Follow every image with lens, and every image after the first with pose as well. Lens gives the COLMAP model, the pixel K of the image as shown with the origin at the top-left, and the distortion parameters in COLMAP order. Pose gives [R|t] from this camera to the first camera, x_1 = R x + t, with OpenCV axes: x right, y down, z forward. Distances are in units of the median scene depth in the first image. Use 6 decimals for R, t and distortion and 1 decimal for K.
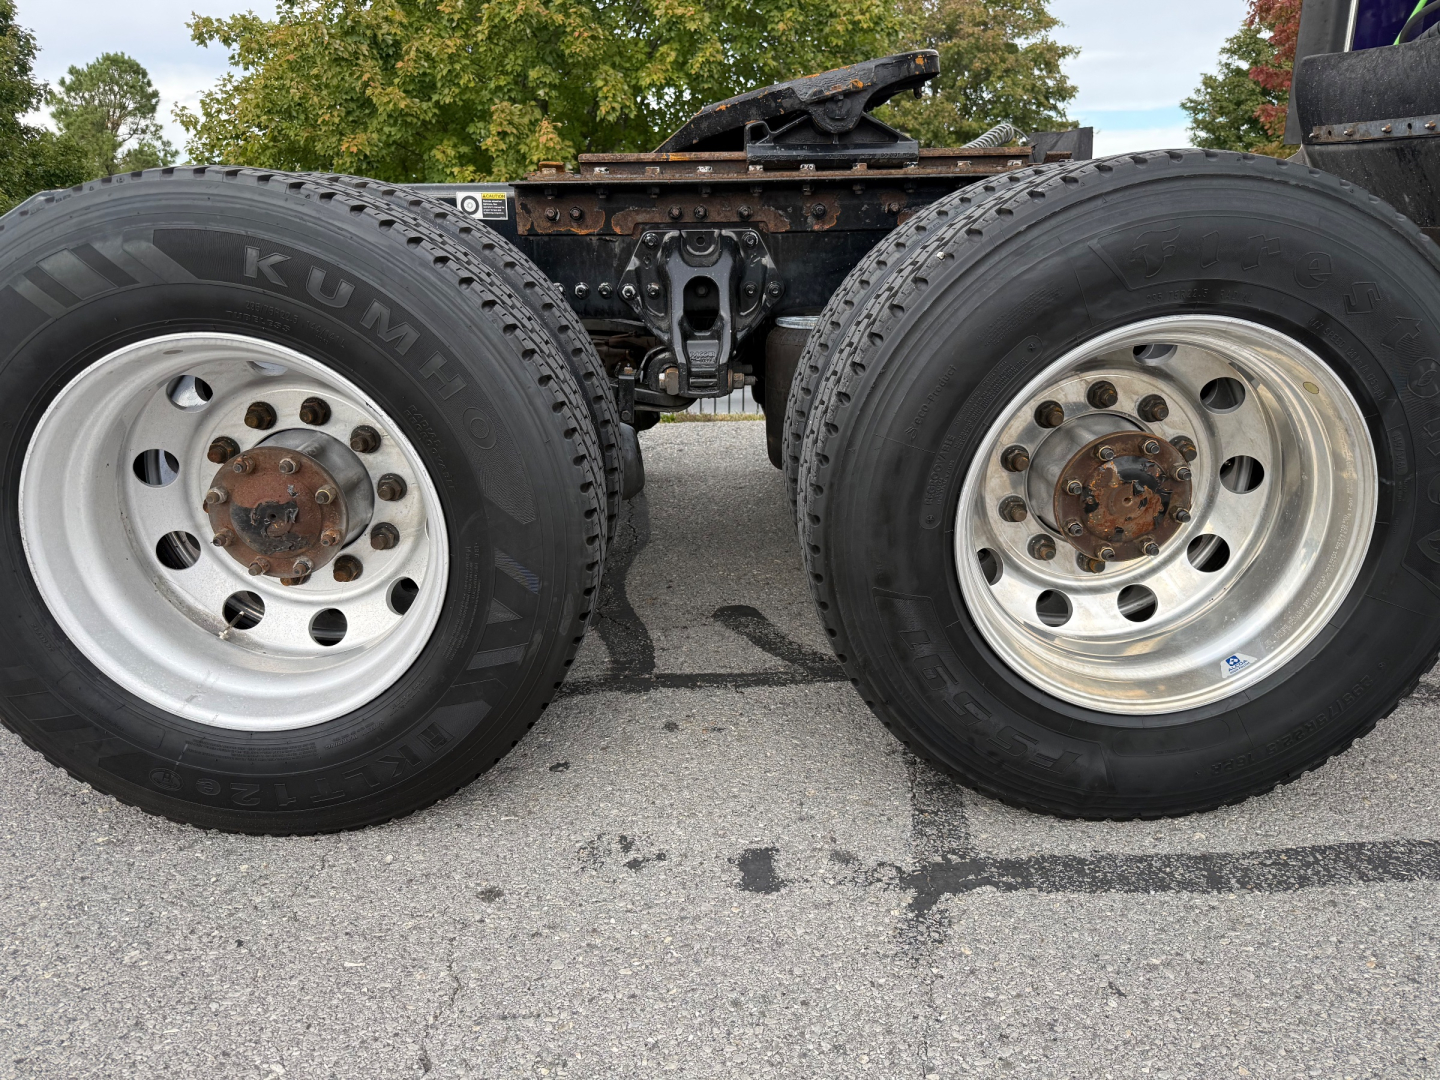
lens RADIAL K [[1017.2, 0, 720.0], [0, 1017.2, 540.0], [0, 0, 1]] dist [0.028039, -0.043168]
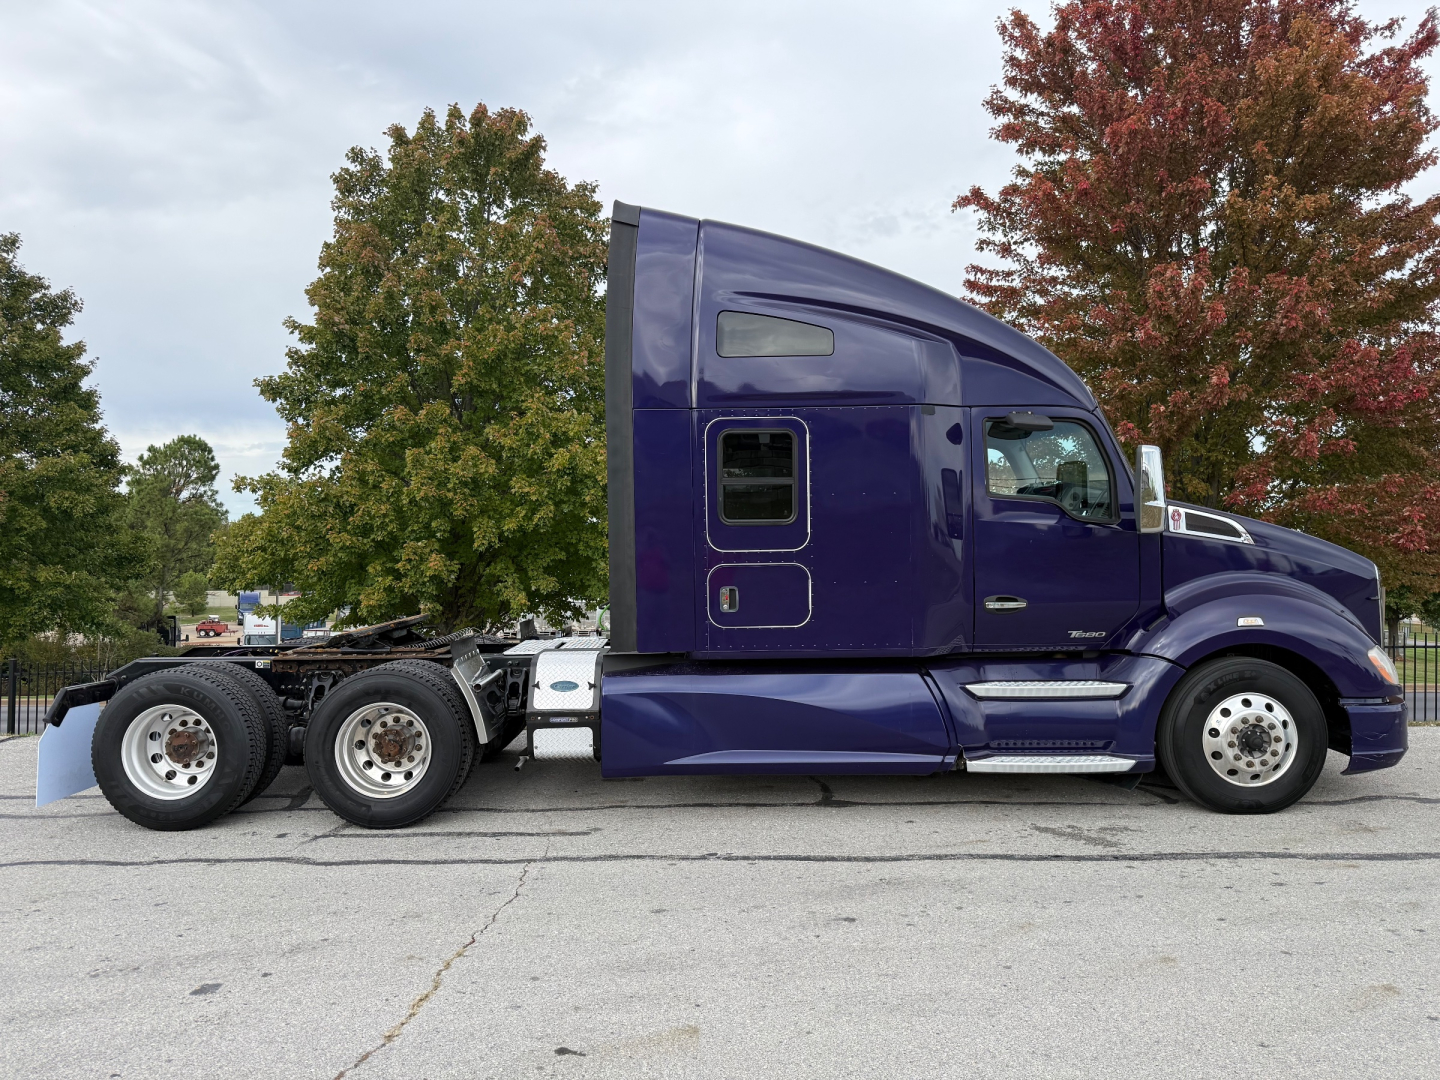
lens RADIAL K [[1036.0, 0, 782.4], [0, 1036.0, 539.0], [0, 0, 1]] dist [0.038142, -0.106154]
pose [[0.999685, 0.011768, 0.022170, 1.785334], [-0.004286, 0.950345, -0.311169, 0.441227], [-0.024731, 0.310976, 0.950096, -3.112980]]
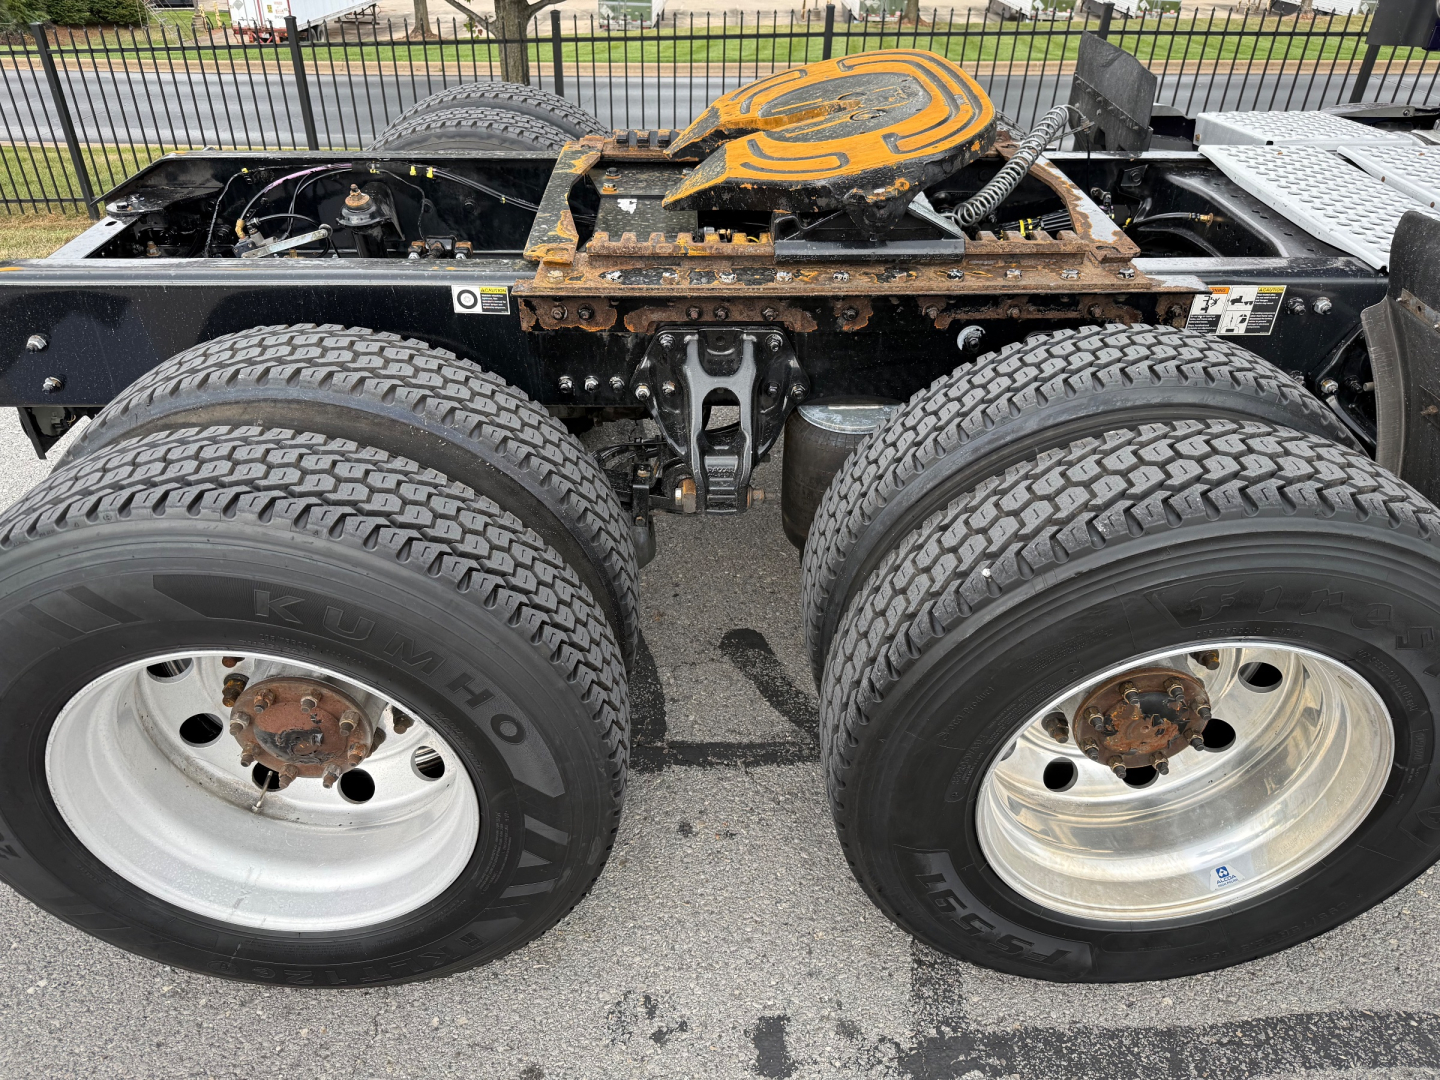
lens RADIAL K [[1012.2, 0, 722.4], [0, 1012.2, 542.7], [0, 0, 1]] dist [-0.000135, -0.010530]
pose [[0.999652, 0.014017, 0.022332, -0.044302], [-0.019728, 0.959566, 0.280791, -0.468669], [-0.017493, -0.281134, 0.959509, 0.090121]]
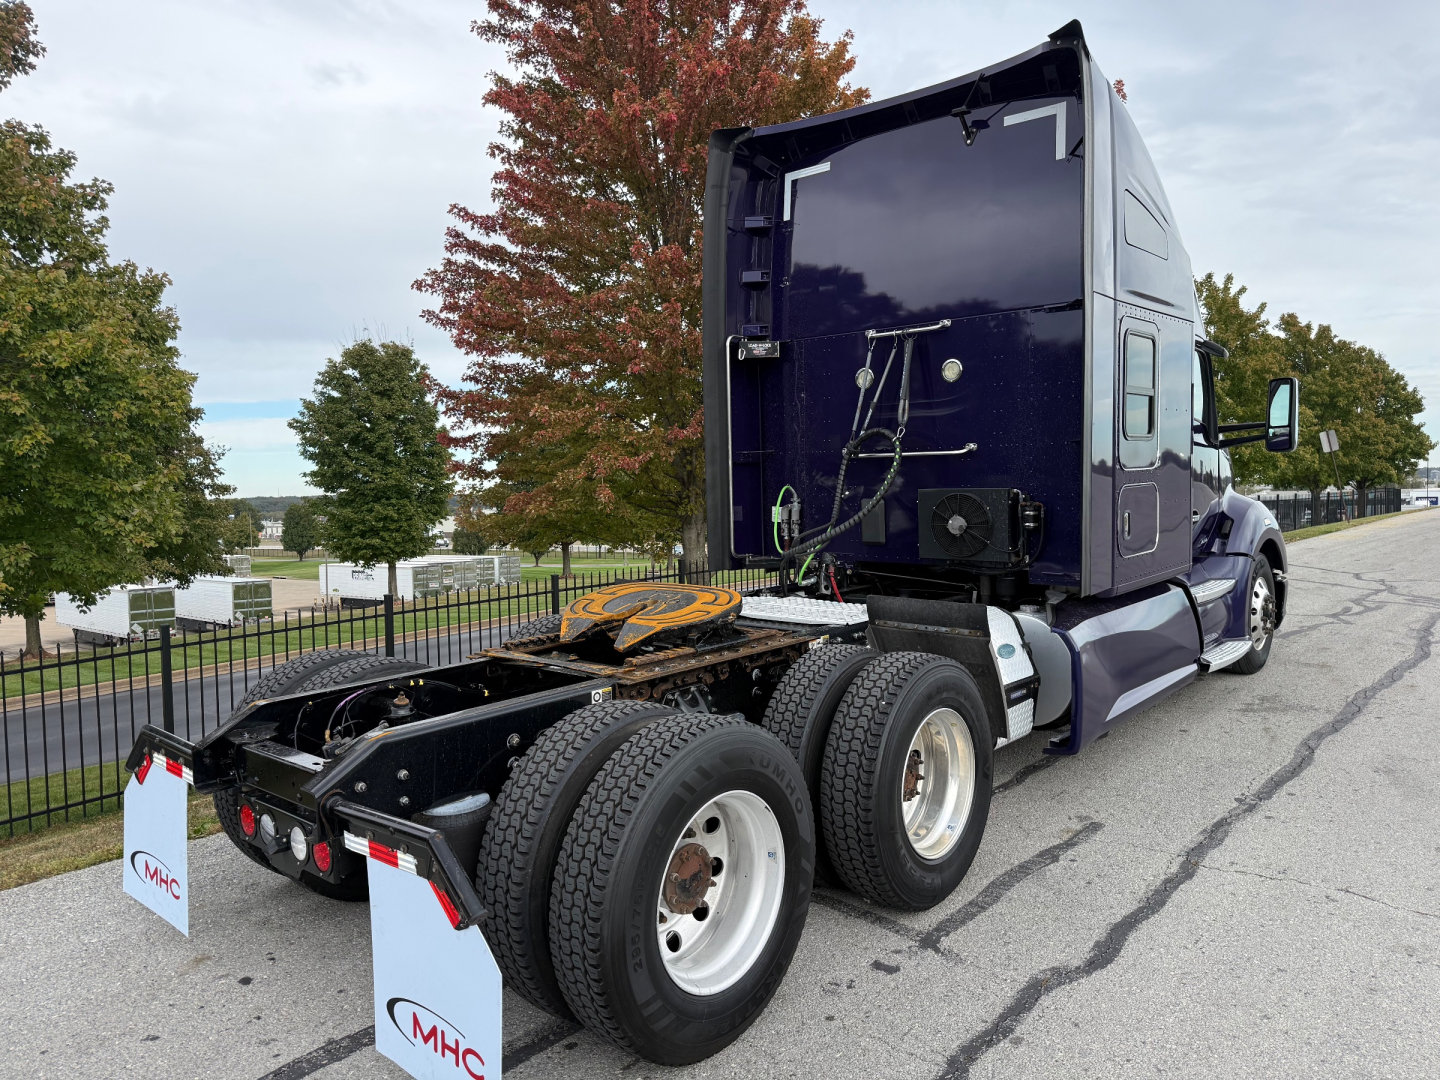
lens RADIAL K [[1017.9, 0, 715.9], [0, 1017.9, 496.0], [0, 0, 1]] dist [0.150775, -0.279231]
pose [[0.661932, -0.022032, 0.749240, -1.857349], [0.248903, 0.949310, -0.191983, -0.326906], [-0.707032, 0.313568, 0.633862, -0.559402]]
